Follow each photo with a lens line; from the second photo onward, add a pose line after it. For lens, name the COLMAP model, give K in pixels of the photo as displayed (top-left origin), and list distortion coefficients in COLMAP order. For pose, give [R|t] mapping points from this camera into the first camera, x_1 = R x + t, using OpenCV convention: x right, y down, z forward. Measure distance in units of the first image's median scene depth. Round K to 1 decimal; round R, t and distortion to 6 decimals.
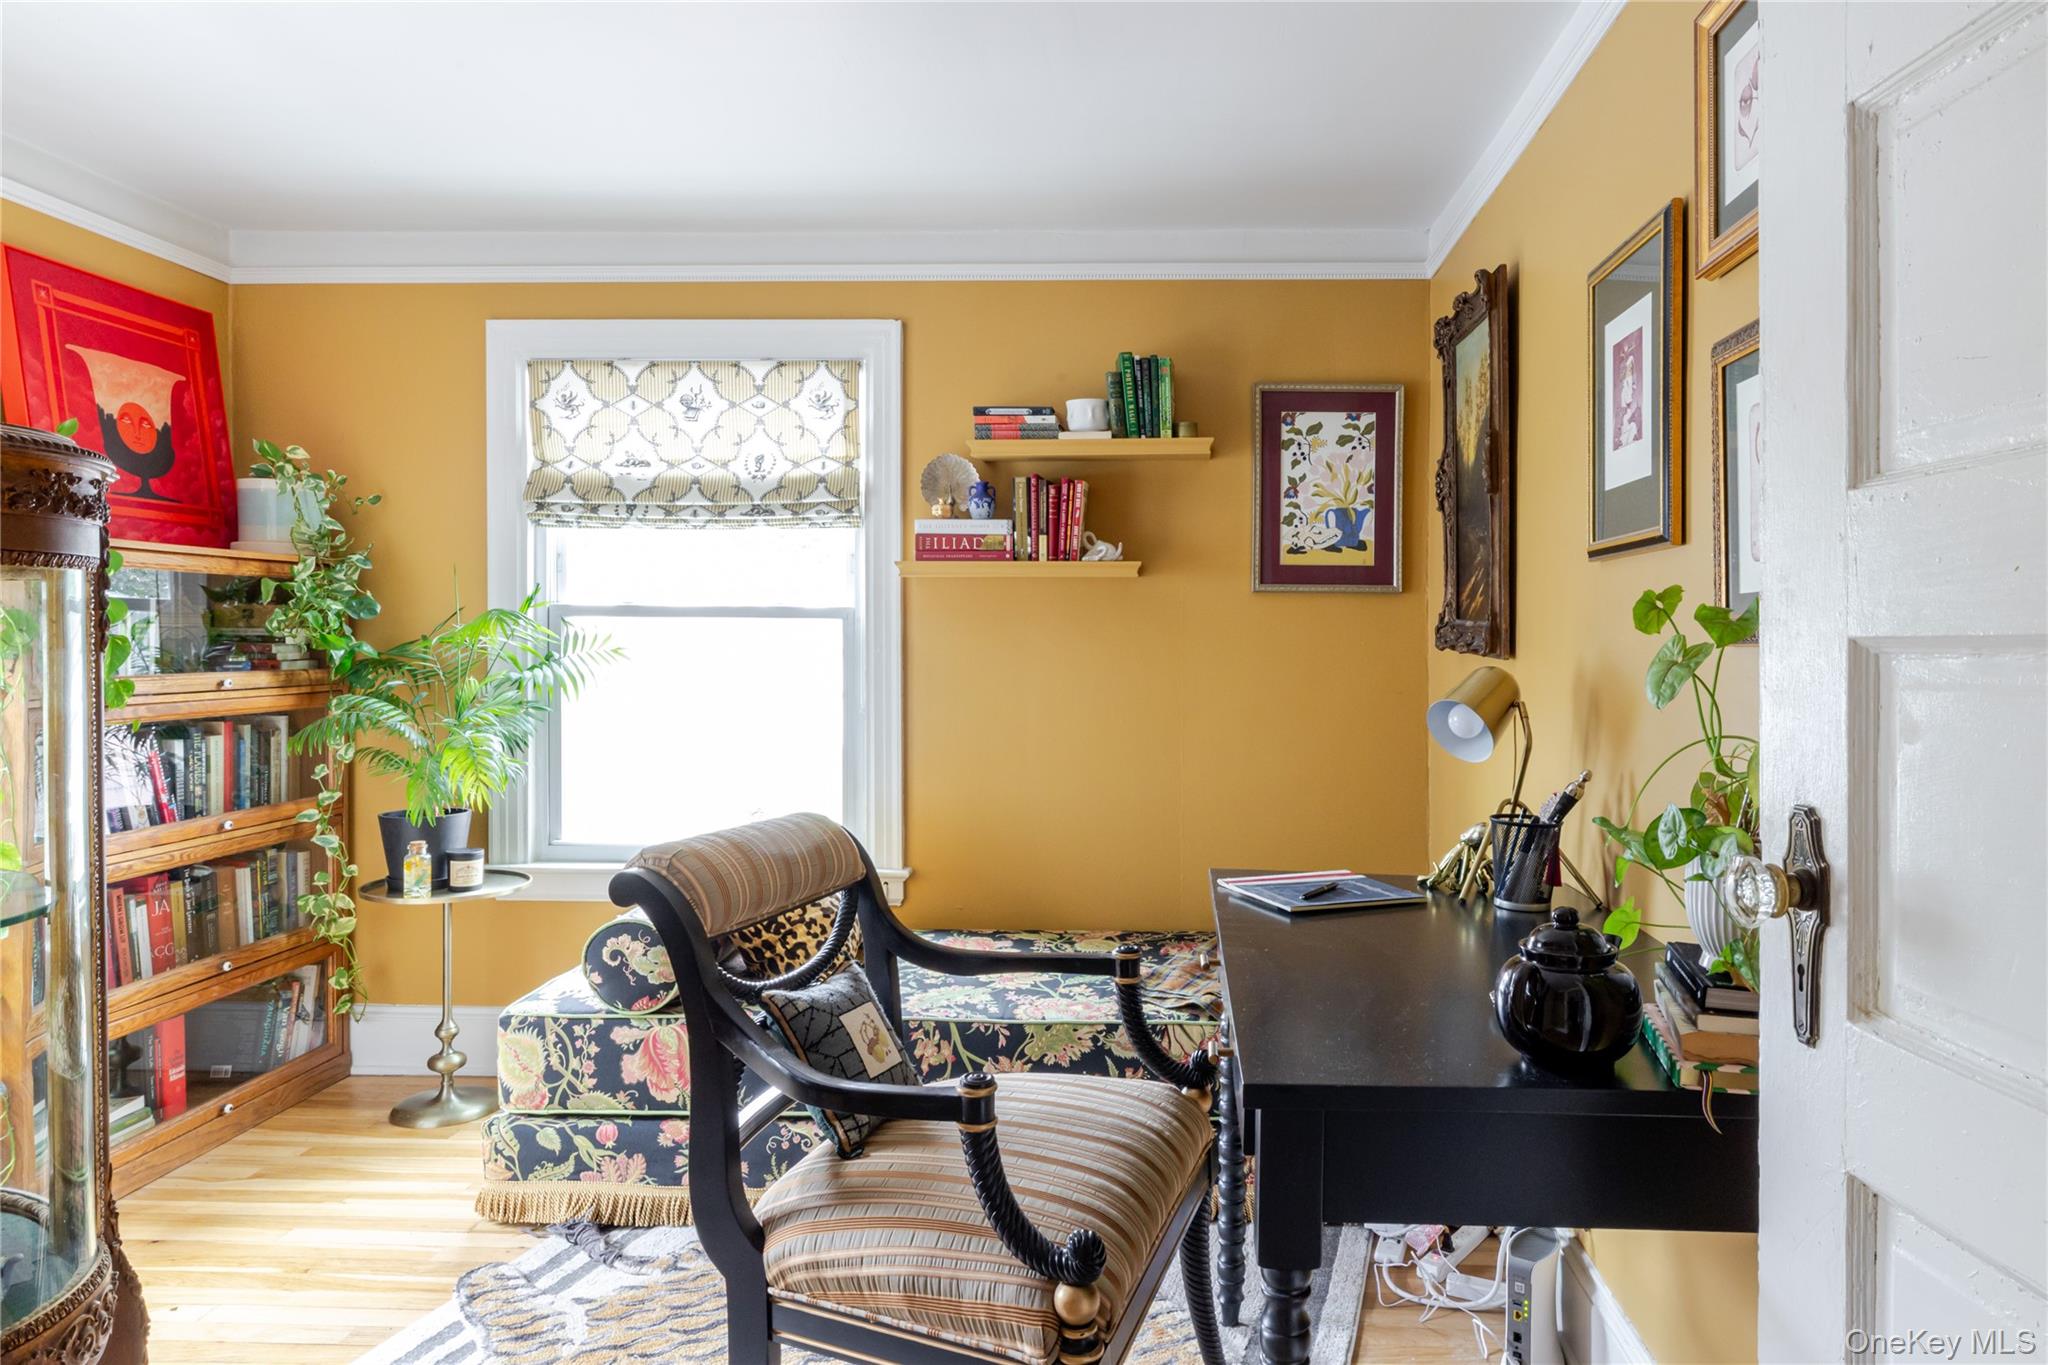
lens RADIAL K [[1358.2, 0, 1114.0], [0, 1358.2, 639.9], [0, 0, 1]] dist [-0.002701, -0.000489]
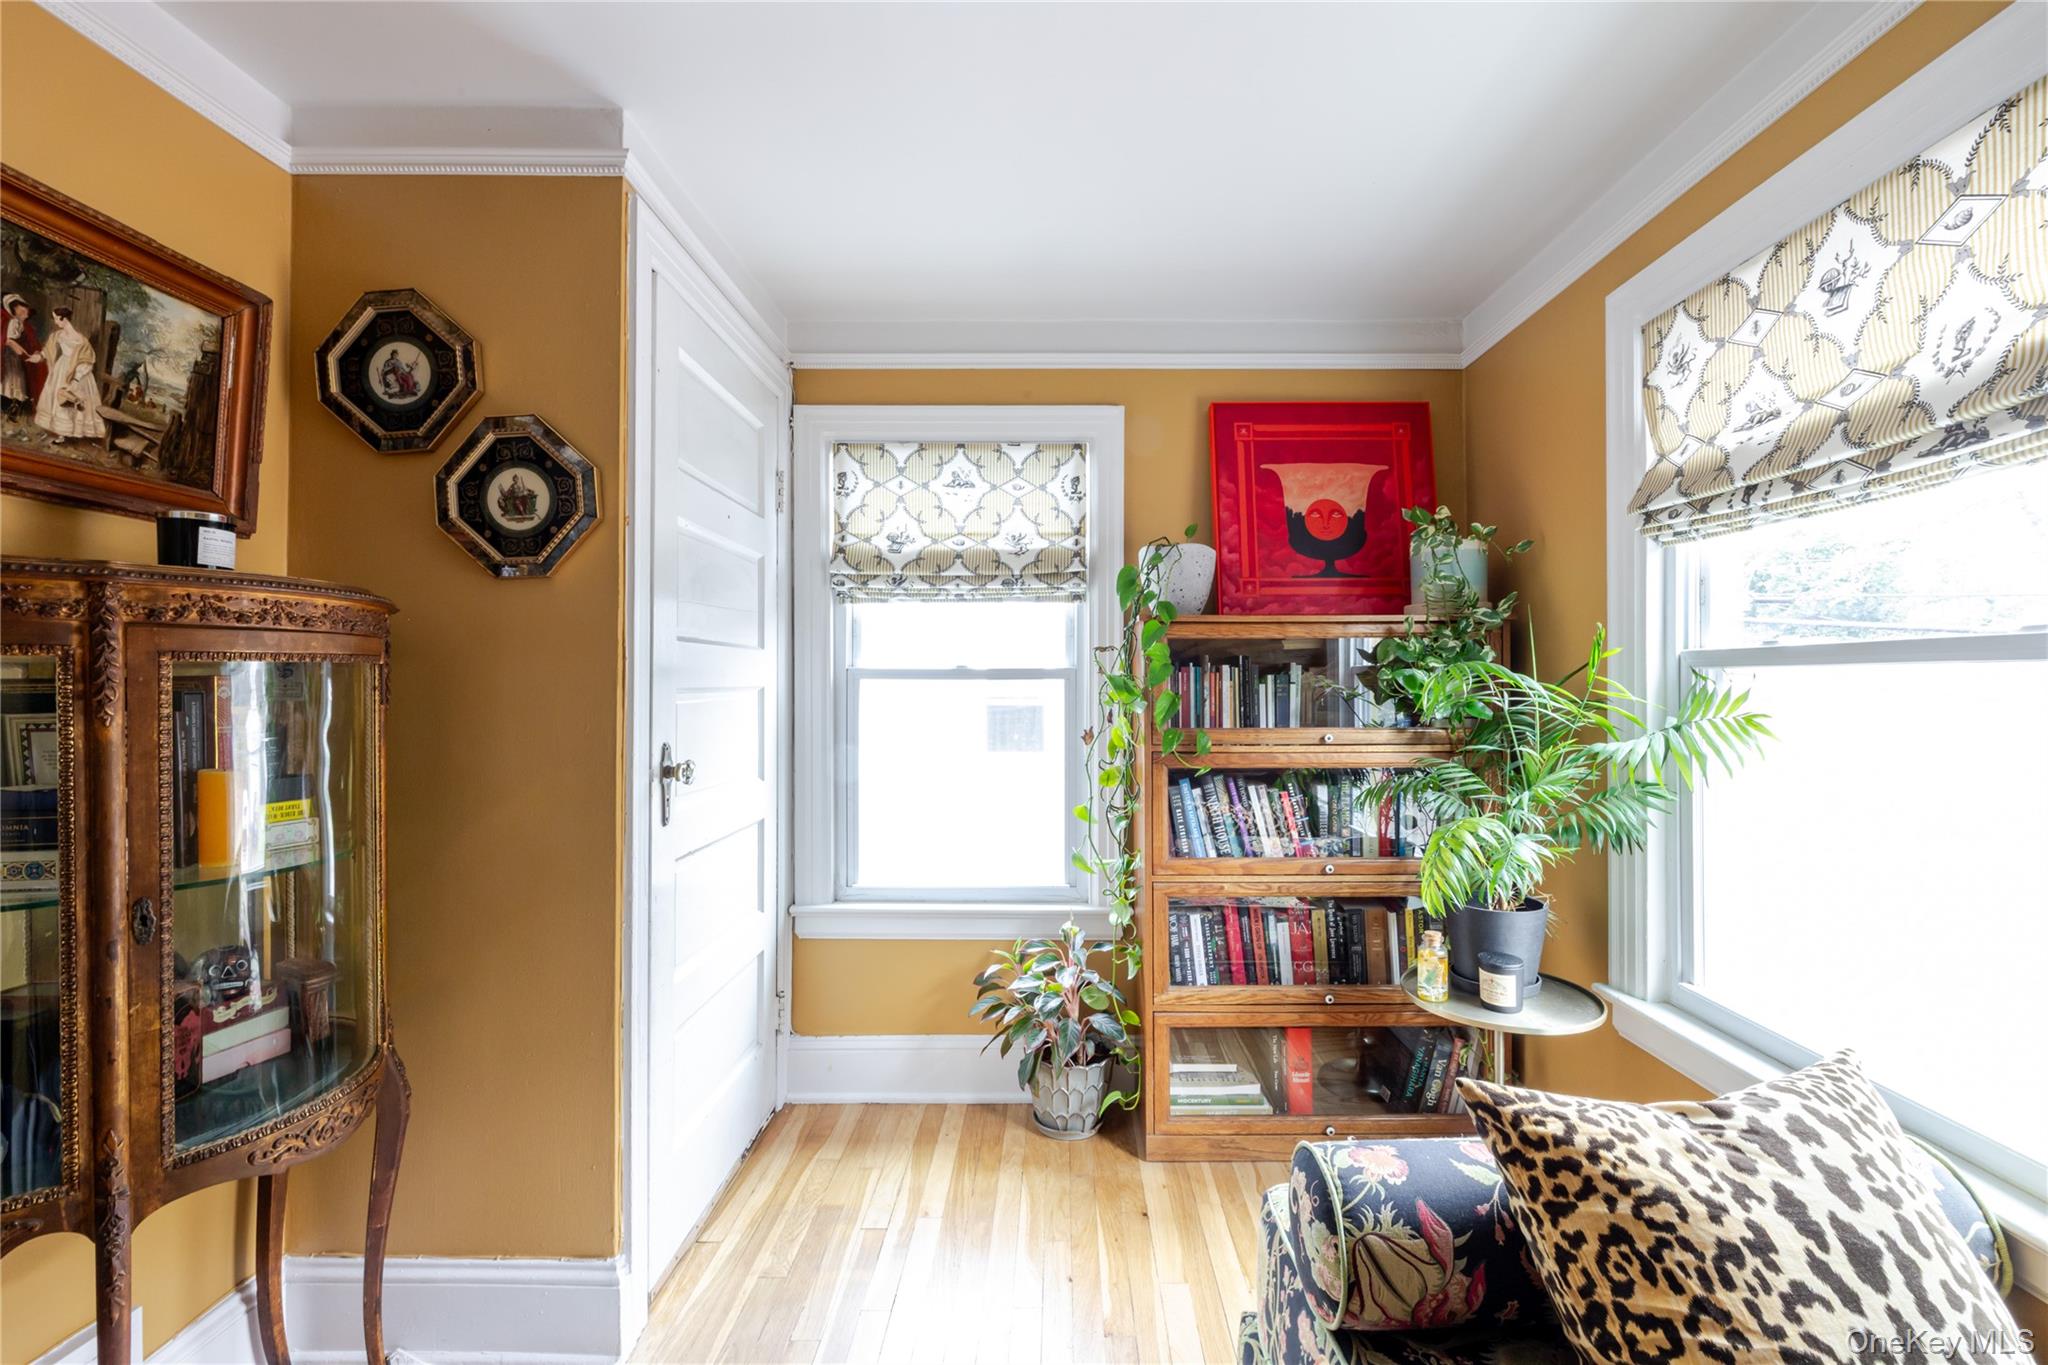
lens RADIAL K [[880.6, 0, 1028.3], [0, 880.6, 684.2], [0, 0, 1]] dist [0.000268, -0.000055]
pose [[0.038491, -0.007760, -0.999229, 0.038150], [-0.001971, 0.999967, -0.007842, -0.004679], [0.999257, 0.002271, 0.038474, 0.660763]]
